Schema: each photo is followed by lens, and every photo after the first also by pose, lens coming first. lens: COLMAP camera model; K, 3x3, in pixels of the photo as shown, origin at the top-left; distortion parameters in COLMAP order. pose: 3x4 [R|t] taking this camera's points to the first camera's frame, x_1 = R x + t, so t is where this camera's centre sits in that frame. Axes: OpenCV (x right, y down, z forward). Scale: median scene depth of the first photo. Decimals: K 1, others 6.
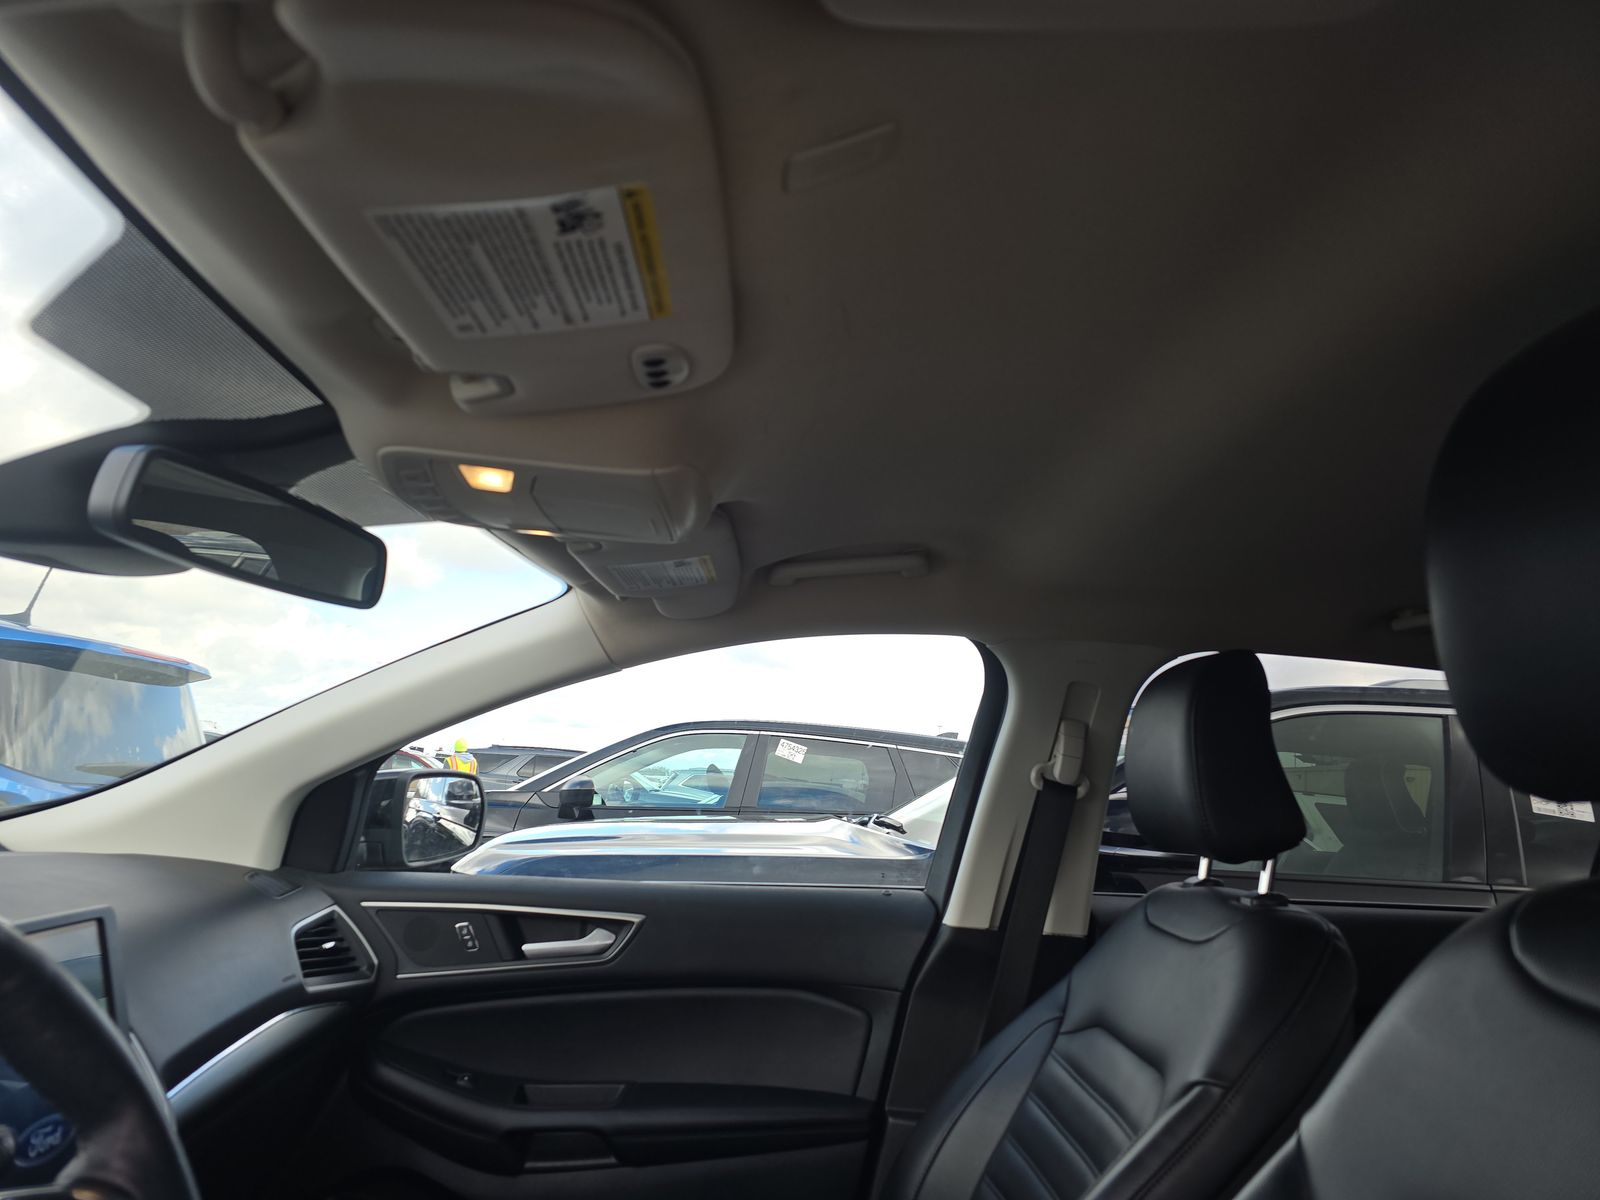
lens RADIAL K [[1082.4, 0, 806.9], [0, 1082.4, 598.7], [0, 0, 1]] dist [0.074704, -0.018918]
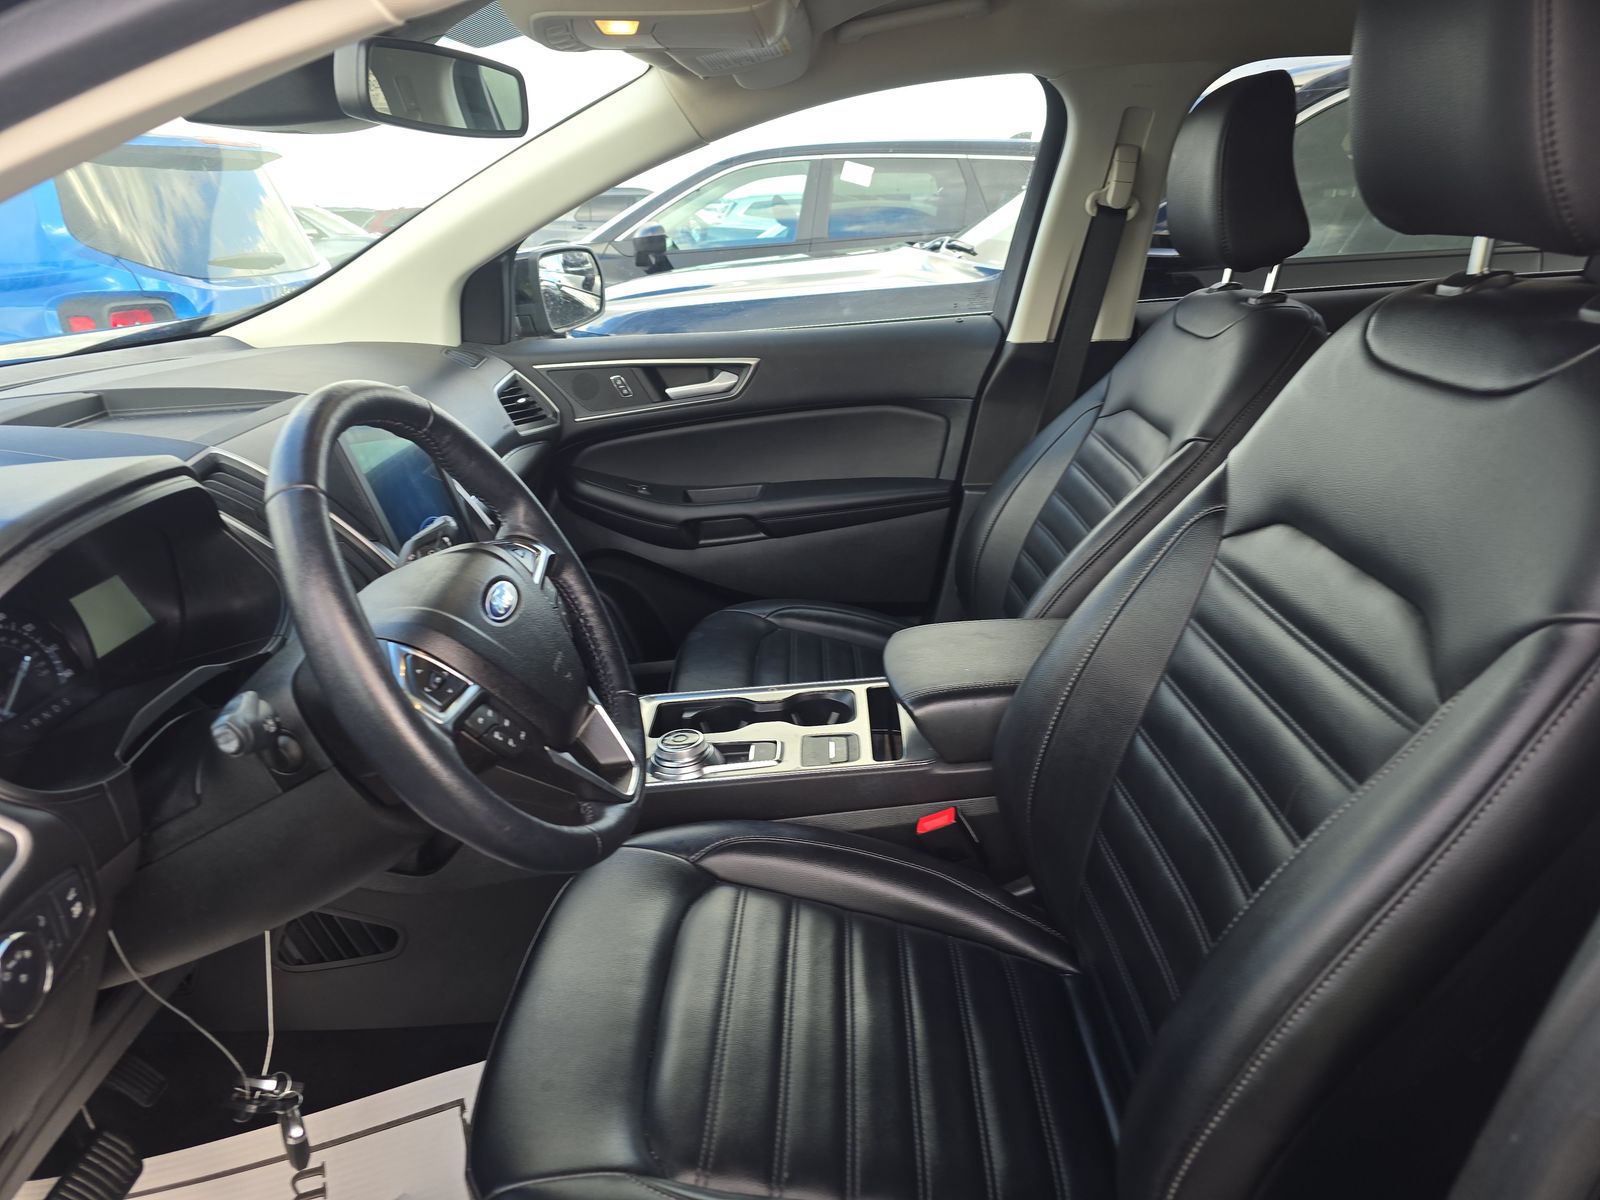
lens RADIAL K [[1082.4, 0, 807.2], [0, 1082.4, 597.8], [0, 0, 1]] dist [0.074704, -0.018918]
pose [[0.993631, -0.072970, -0.085867, -0.011318], [0.105945, 0.864530, 0.491288, -0.071588], [0.038386, -0.497256, 0.866754, -0.189425]]
